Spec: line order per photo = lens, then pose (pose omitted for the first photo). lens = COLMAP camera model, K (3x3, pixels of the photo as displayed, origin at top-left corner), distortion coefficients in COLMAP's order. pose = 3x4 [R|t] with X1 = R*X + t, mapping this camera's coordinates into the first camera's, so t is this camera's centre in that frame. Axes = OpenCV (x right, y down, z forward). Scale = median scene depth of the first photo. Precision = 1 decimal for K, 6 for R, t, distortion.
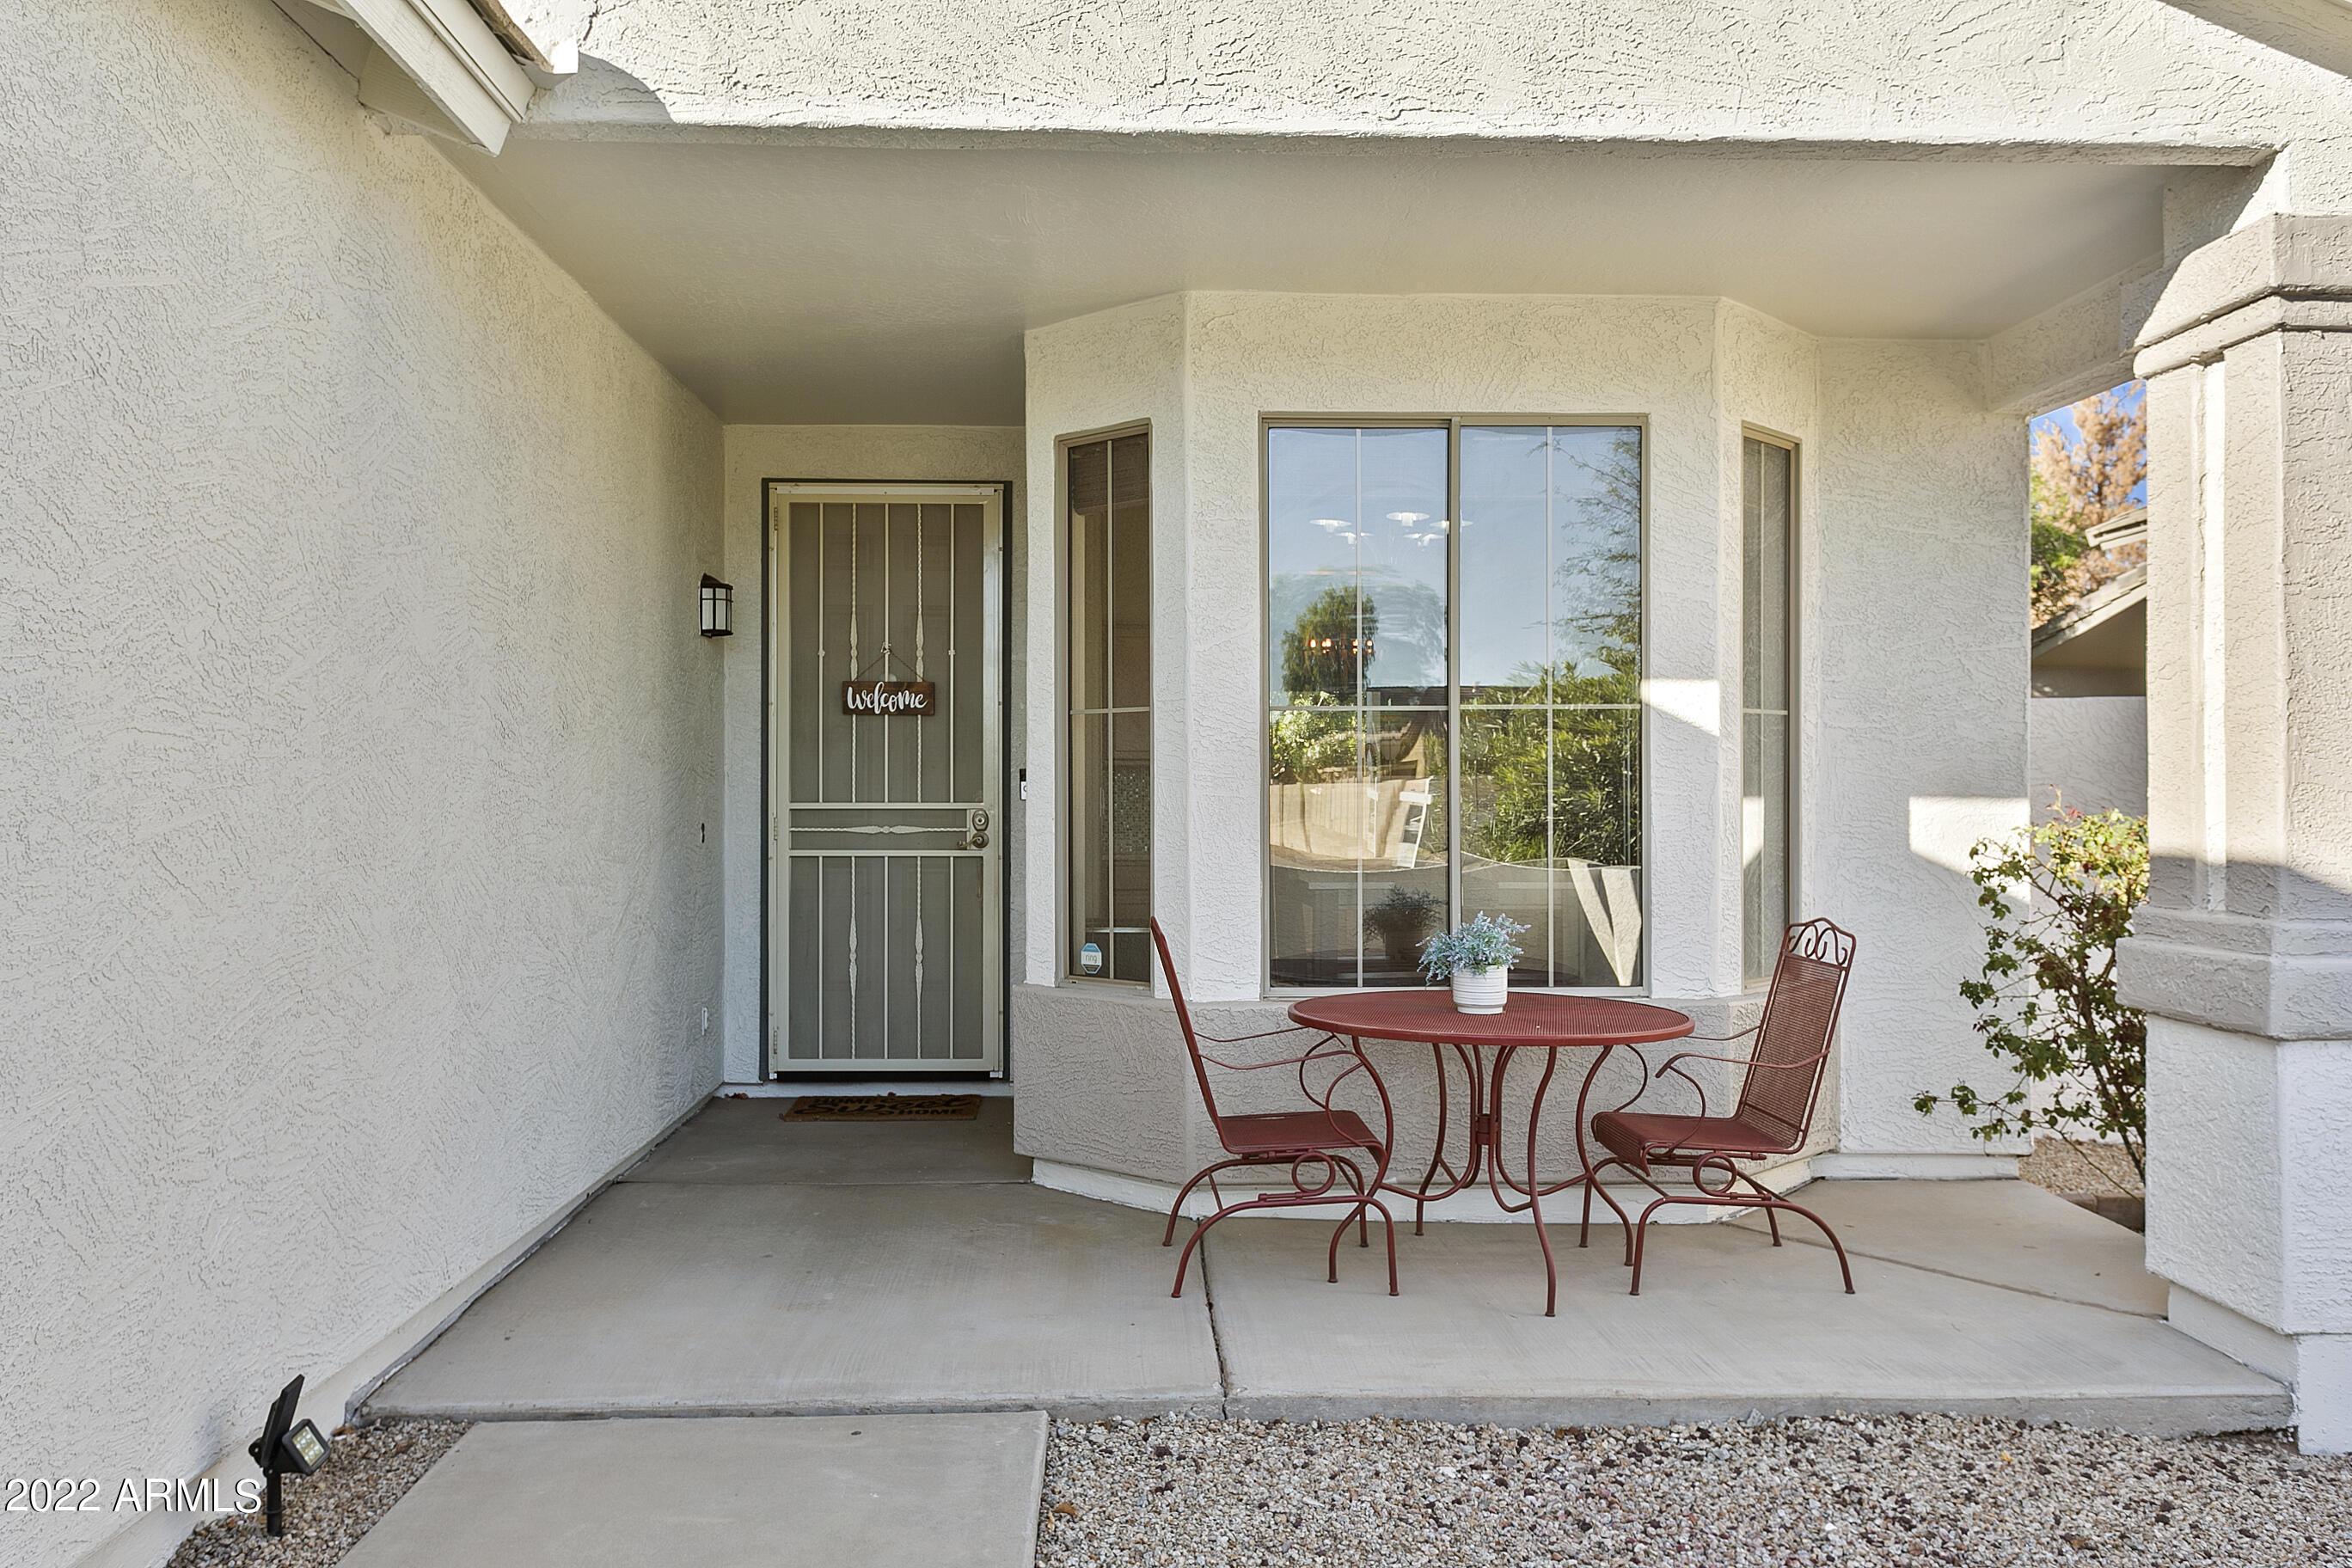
lens RADIAL K [[1818.6, 0, 1180.1], [0, 1818.6, 778.4], [0, 0, 1]] dist [0.032959, -0.000900]
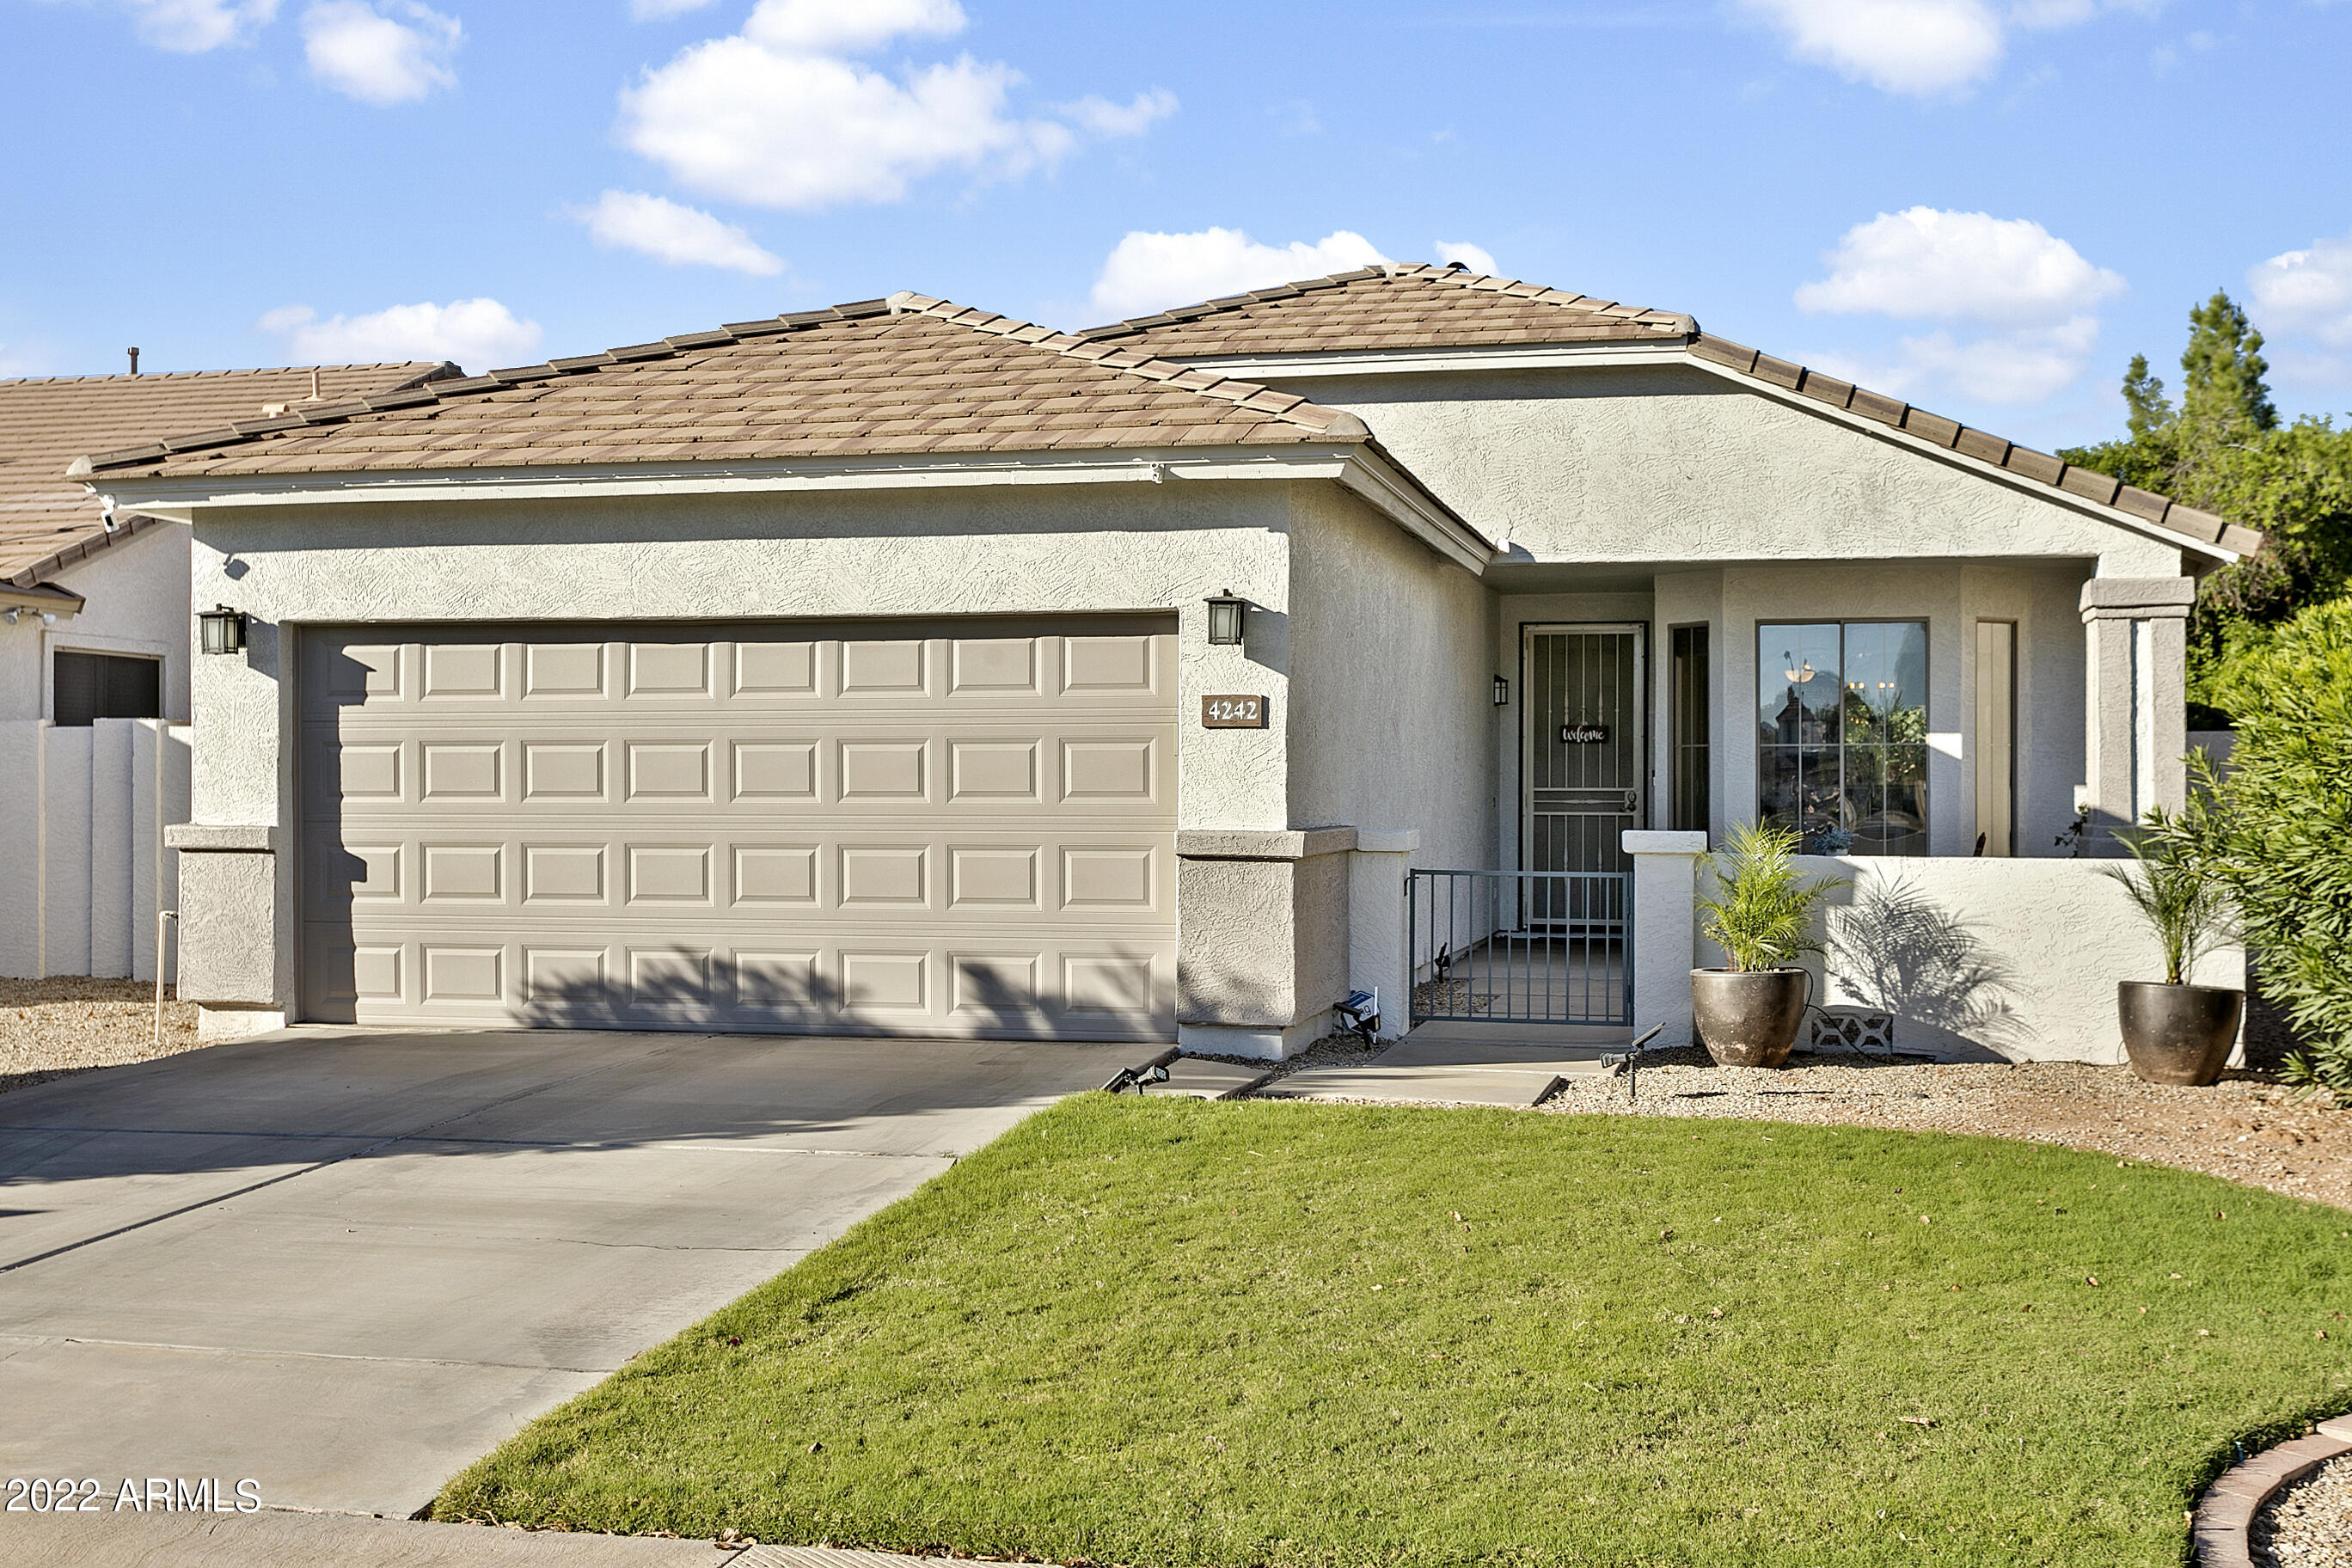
lens RADIAL K [[2653.9, 0, 1173.6], [0, 2653.9, 755.0], [0, 0, 1]] dist [0.005029, 0.007464]
pose [[0.964040, -0.002063, -0.265749, 0.208264], [0.000155, 0.999974, -0.007201, -0.001701], [0.265757, 0.006901, 0.964015, -2.261120]]
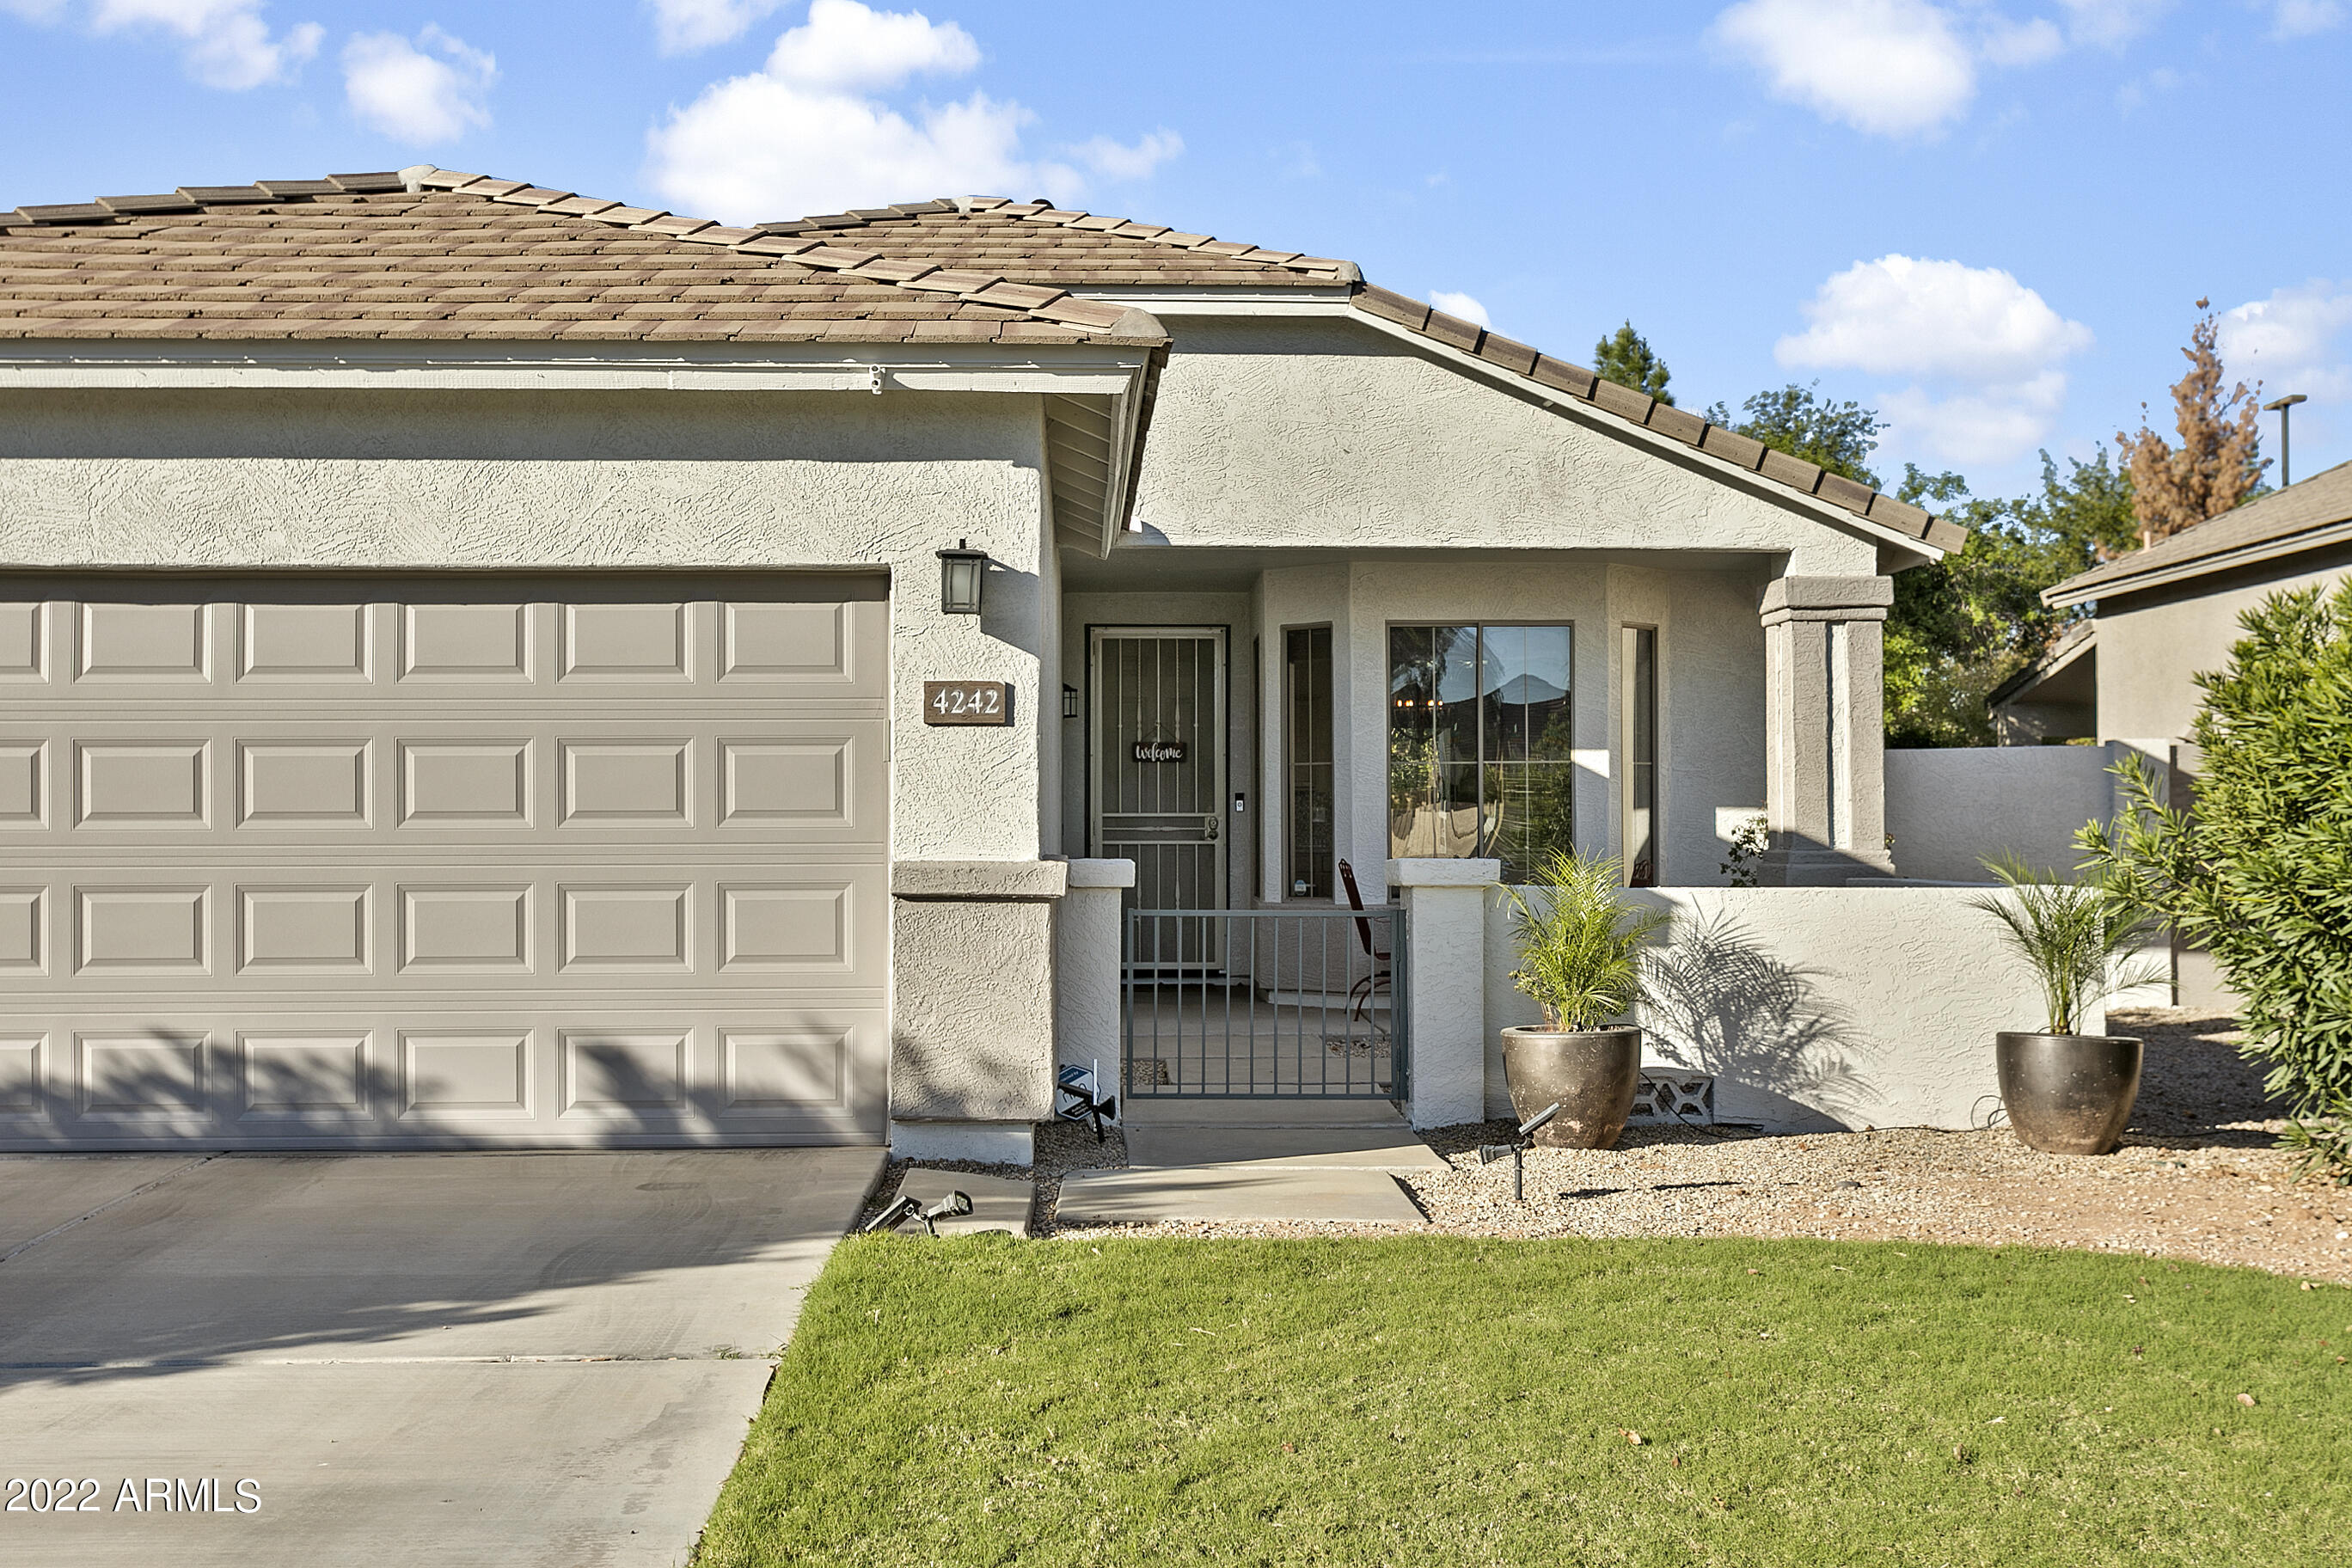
lens RADIAL K [[2611.7, 0, 1176.0], [0, 2611.7, 784.0], [0, 0, 1]] dist [0.007131, 0.003194]
pose [[0.999997, -0.001640, 0.001903, -0.181948], [0.001658, 0.999952, -0.009619, 0.012060], [-0.001887, 0.009622, 0.999952, -1.782292]]
